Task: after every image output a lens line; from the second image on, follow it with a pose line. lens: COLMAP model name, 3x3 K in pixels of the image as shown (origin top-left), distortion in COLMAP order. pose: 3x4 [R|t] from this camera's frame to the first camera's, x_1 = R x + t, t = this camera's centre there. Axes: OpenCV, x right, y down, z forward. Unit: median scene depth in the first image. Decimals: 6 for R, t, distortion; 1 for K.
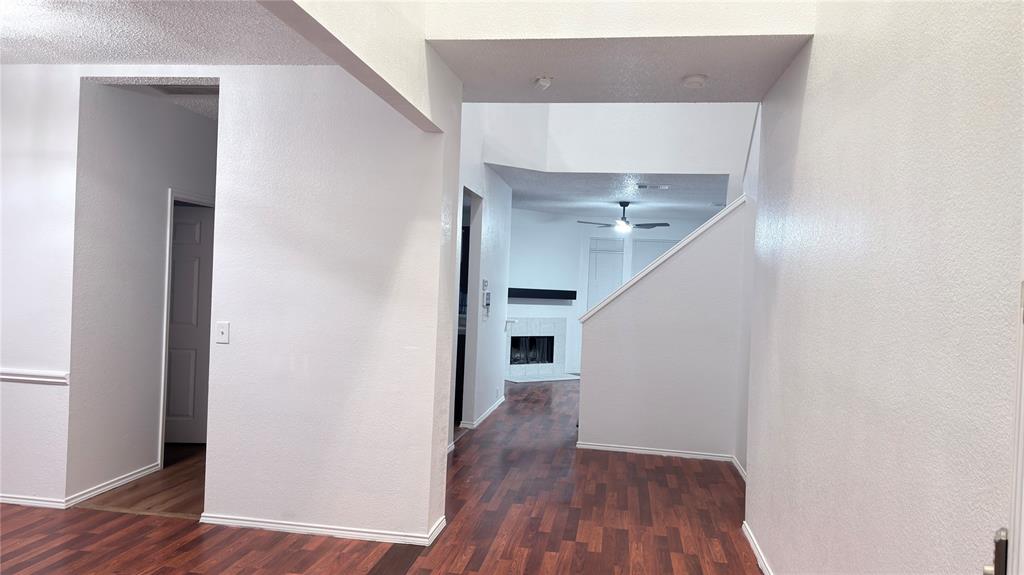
lens RADIAL K [[726.7, 0, 512.0], [0, 726.7, 287.5], [0, 0, 1]] dist [0.088602, -0.117515]
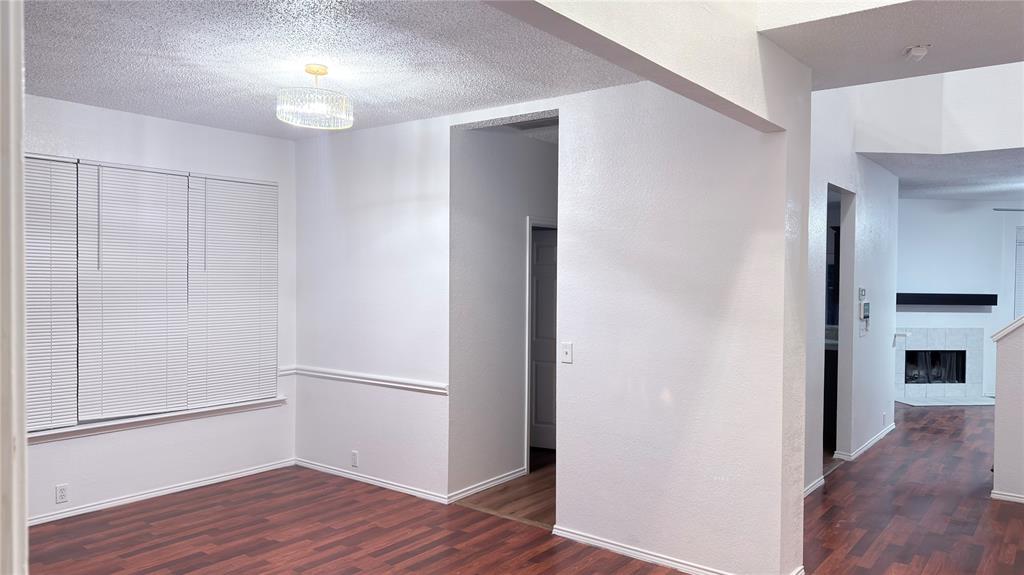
lens RADIAL K [[726.7, 0, 512.0], [0, 726.7, 287.5], [0, 0, 1]] dist [0.088602, -0.117515]
pose [[0.873399, -0.027389, -0.486234, 0.035470], [0.026482, 0.999611, -0.008739, -0.019854], [0.486285, -0.005244, 0.873785, 0.050888]]
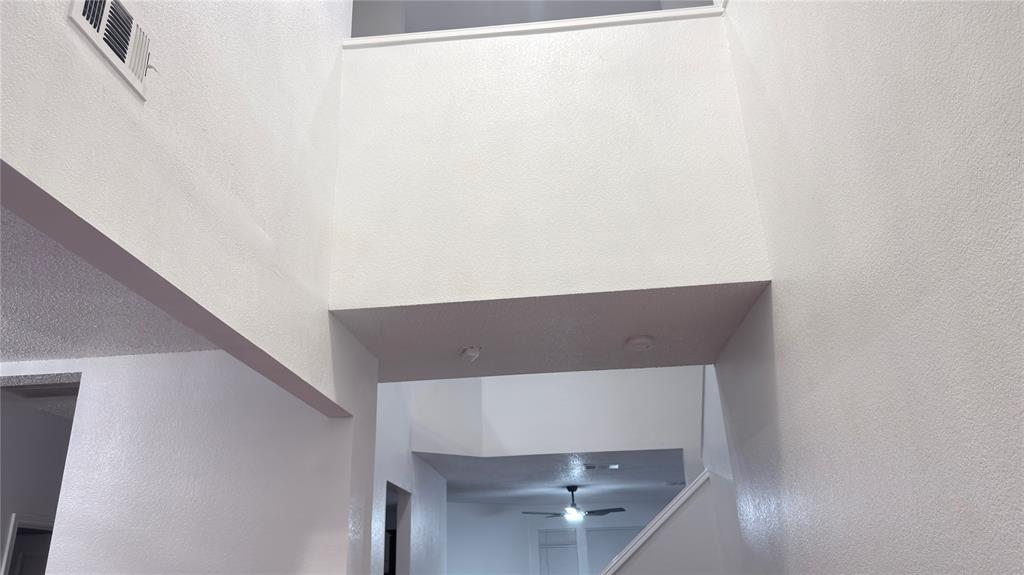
lens RADIAL K [[720.8, 0, 498.3], [0, 720.8, 285.2], [0, 0, 1]] dist [0.081834, -0.117372]
pose [[0.995632, -0.050299, 0.078652, 0.009781], [0.076610, 0.921656, -0.380371, -0.021479], [-0.053358, 0.384735, 0.921484, 0.148454]]
